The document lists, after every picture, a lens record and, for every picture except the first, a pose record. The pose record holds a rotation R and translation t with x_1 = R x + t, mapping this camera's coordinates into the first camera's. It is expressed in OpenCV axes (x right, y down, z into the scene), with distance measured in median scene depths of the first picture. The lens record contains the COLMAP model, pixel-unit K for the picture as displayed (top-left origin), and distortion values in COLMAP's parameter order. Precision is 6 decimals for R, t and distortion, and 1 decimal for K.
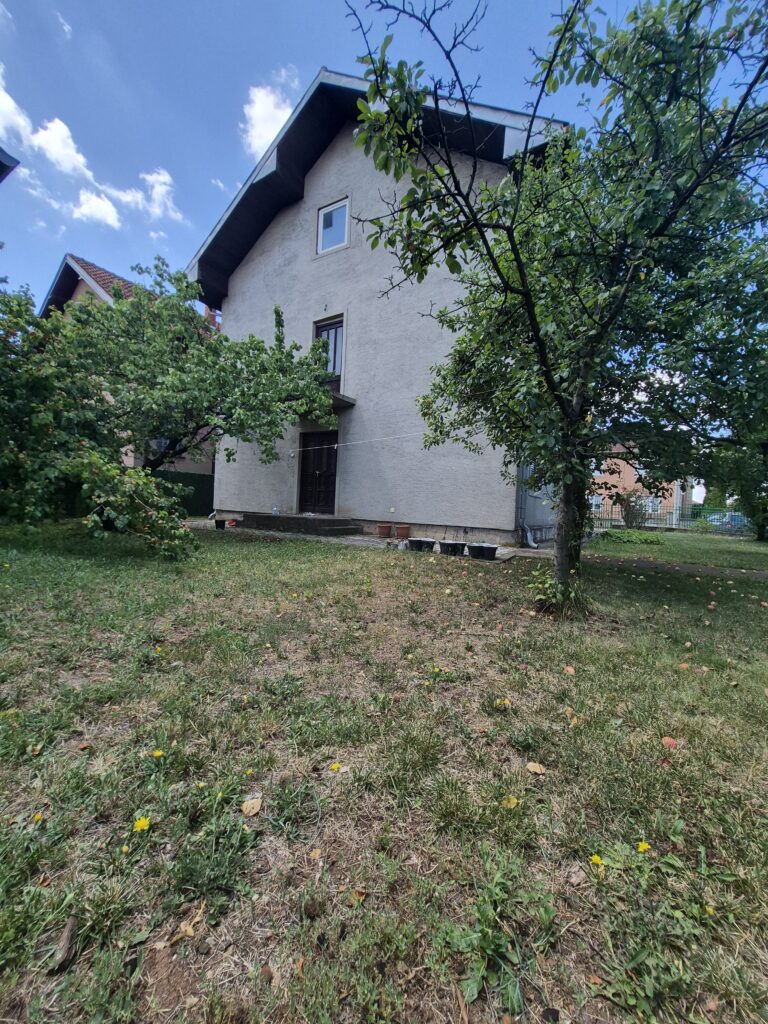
lens RADIAL K [[397.6, 0, 391.5], [0, 397.6, 508.8], [0, 0, 1]] dist [-0.001035, -0.000489]
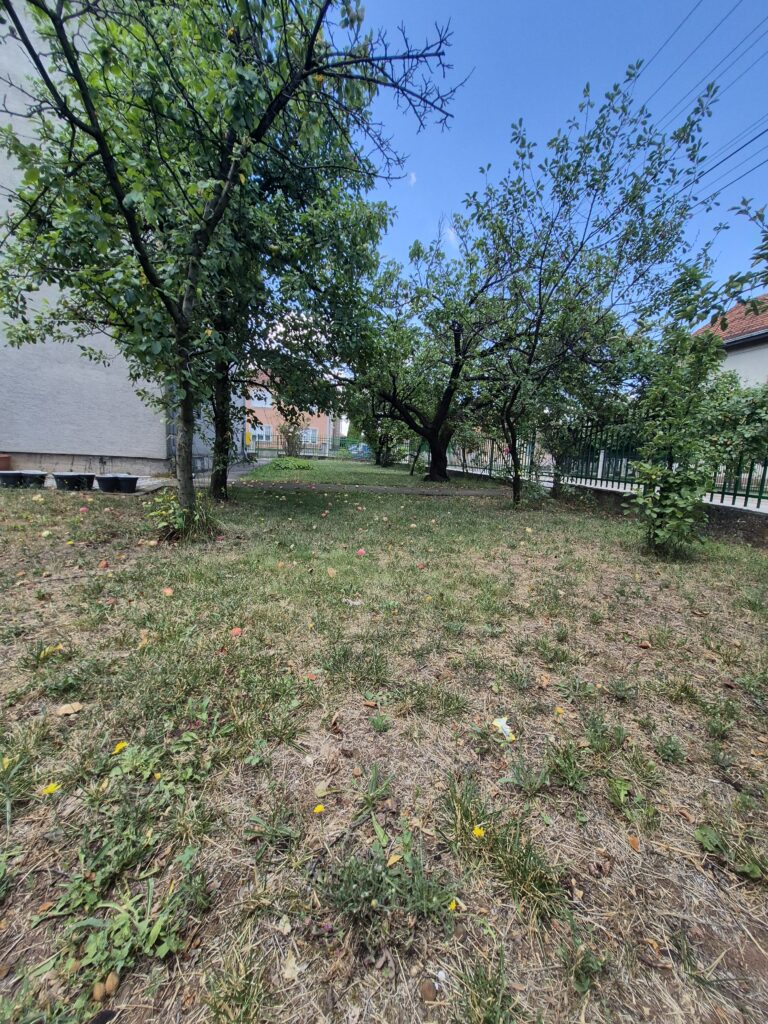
lens RADIAL K [[397.6, 0, 391.5], [0, 397.6, 508.8], [0, 0, 1]] dist [-0.001035, -0.000489]
pose [[0.722923, -0.103462, 0.683138, 0.132788], [-0.014245, 0.986283, 0.164448, 0.027039], [-0.690782, -0.128615, 0.711533, -0.021277]]
